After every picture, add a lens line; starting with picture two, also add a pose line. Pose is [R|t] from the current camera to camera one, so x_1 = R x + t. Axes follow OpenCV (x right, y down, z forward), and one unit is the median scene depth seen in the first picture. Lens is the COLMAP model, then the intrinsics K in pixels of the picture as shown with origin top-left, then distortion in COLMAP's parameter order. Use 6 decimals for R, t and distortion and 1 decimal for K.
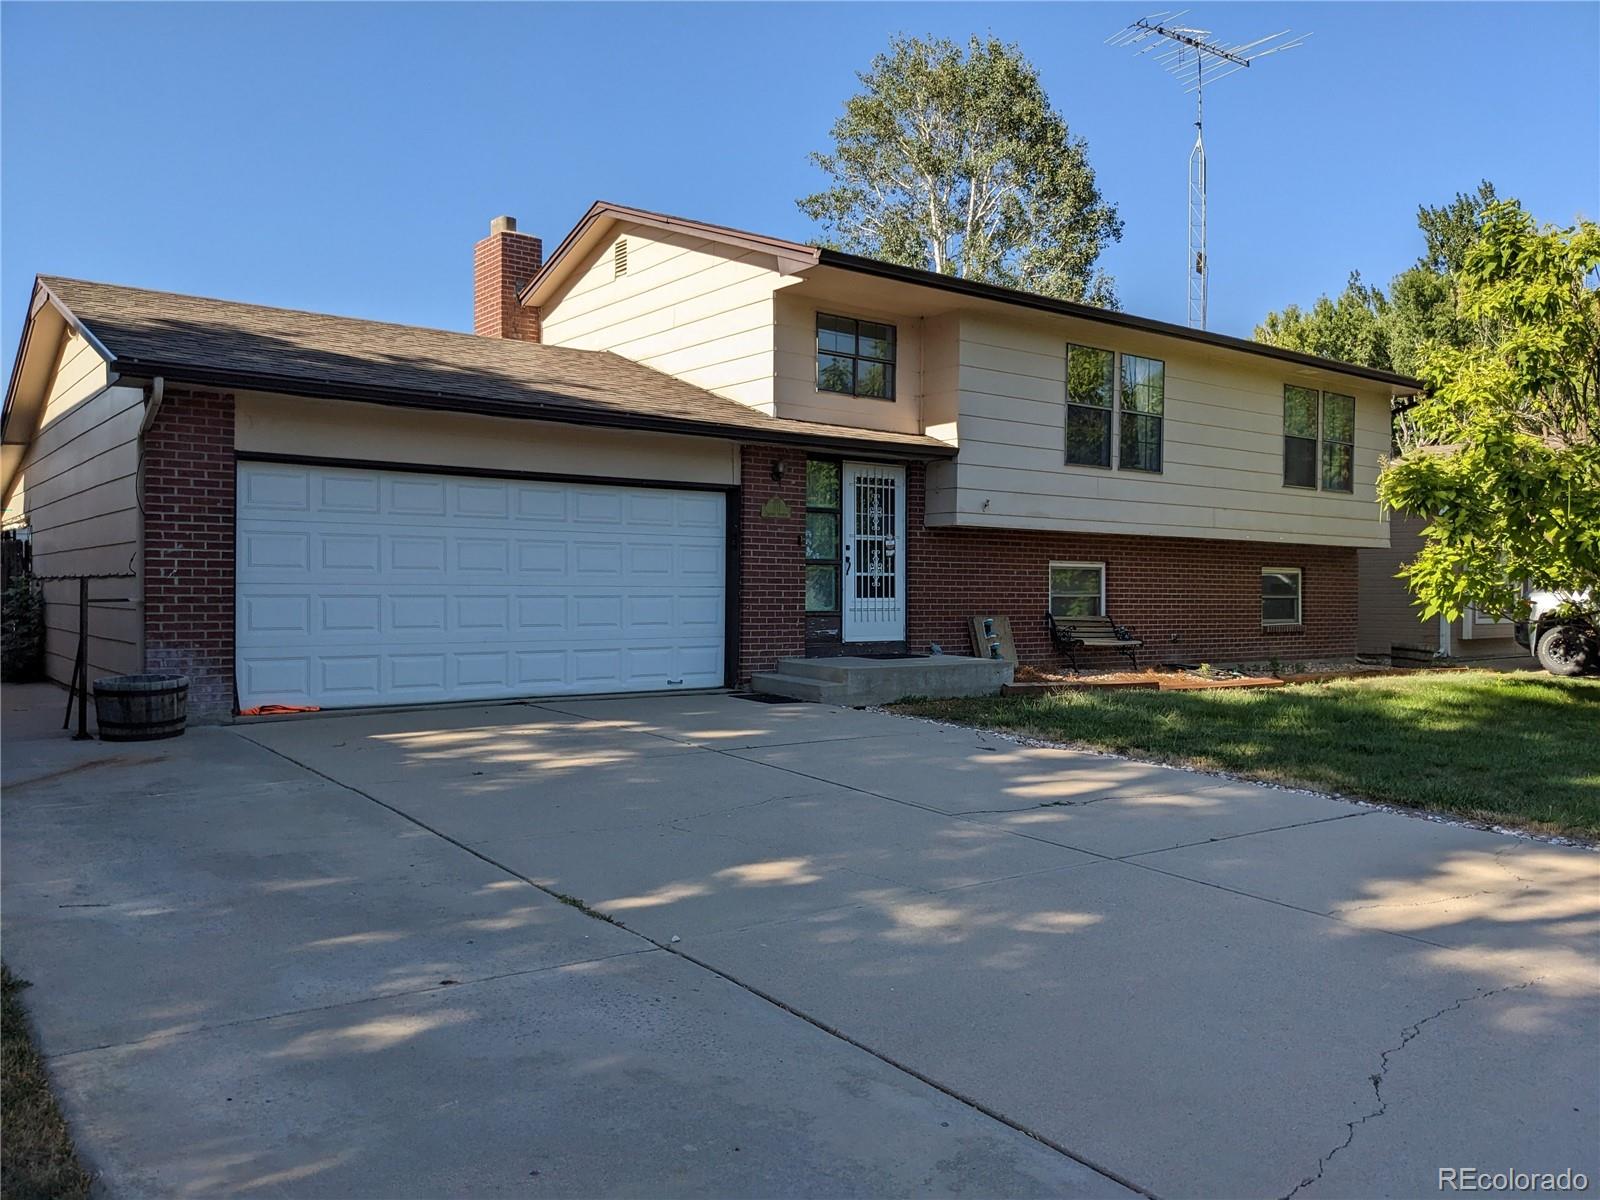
lens RADIAL K [[1267.3, 0, 798.2], [0, 1267.3, 599.2], [0, 0, 1]] dist [-0.013650, -0.019492]
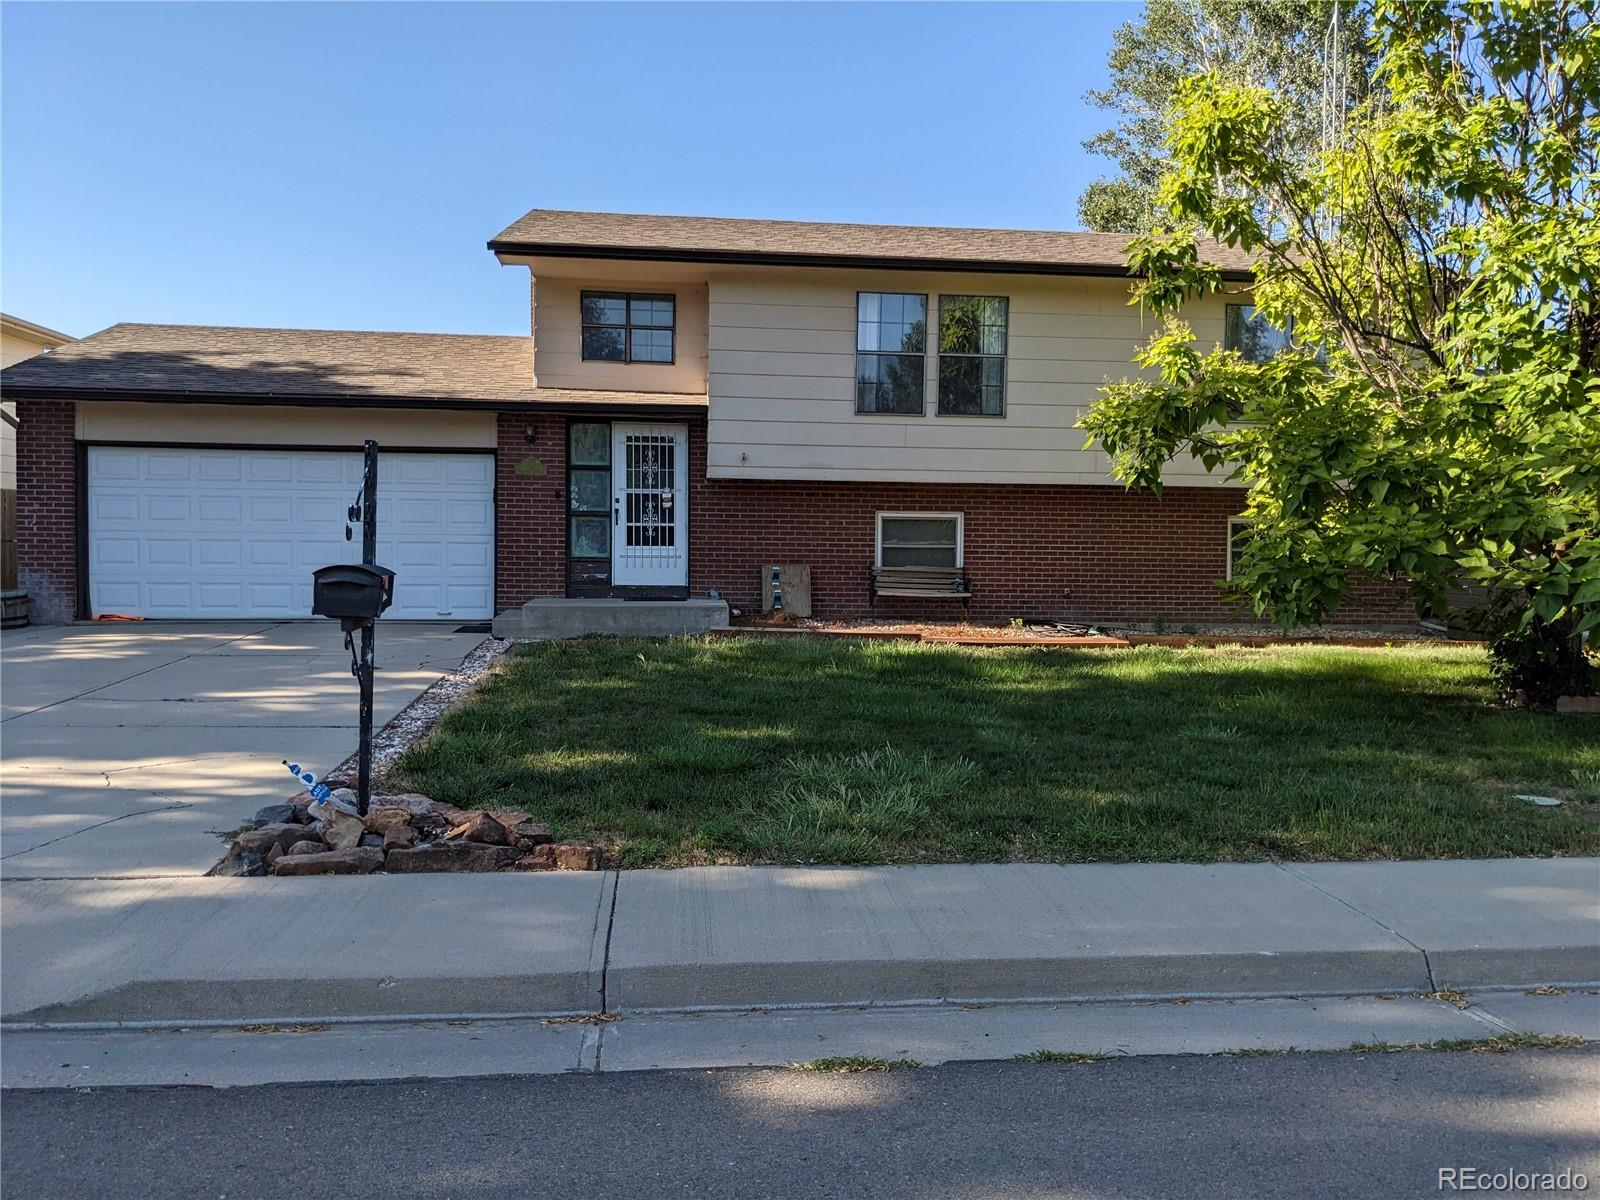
lens RADIAL K [[1267.3, 0, 798.4], [0, 1267.3, 600.1], [0, 0, 1]] dist [-0.013650, -0.019492]
pose [[0.852944, 0.026504, -0.521330, 0.753232], [-0.010482, 0.999378, 0.033659, 0.007653], [0.521898, -0.023245, 0.852691, 0.131638]]
